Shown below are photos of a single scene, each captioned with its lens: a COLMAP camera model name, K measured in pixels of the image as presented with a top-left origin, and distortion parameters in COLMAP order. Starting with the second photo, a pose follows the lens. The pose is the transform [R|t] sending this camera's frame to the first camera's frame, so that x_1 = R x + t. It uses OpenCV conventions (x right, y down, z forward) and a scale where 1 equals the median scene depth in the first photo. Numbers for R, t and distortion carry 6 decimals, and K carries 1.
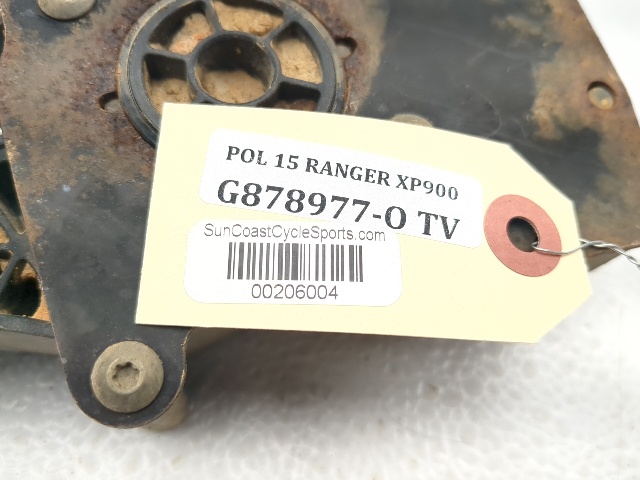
lens RADIAL K [[588.7, 0, 320.0], [0, 588.7, 240.0], [0, 0, 1]] dist [0.085233, -0.236093]
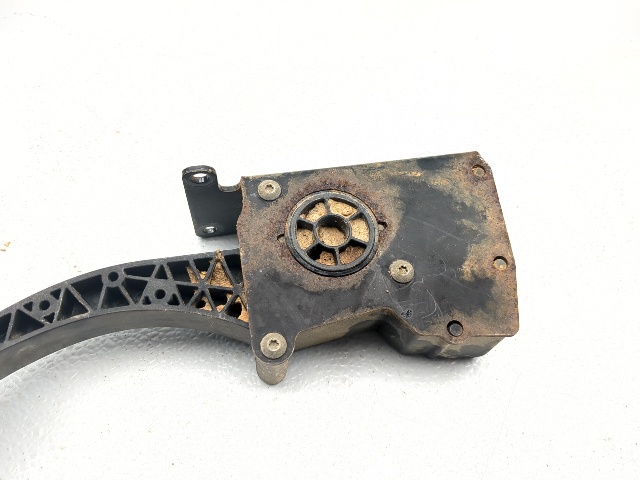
lens RADIAL K [[588.7, 0, 320.0], [0, 588.7, 240.0], [0, 0, 1]] dist [0.085233, -0.236093]
pose [[0.976864, 0.154715, -0.147651, 0.160430], [-0.169481, 0.981112, -0.093244, -0.020672], [0.130436, 0.116111, 0.984634, -1.324694]]
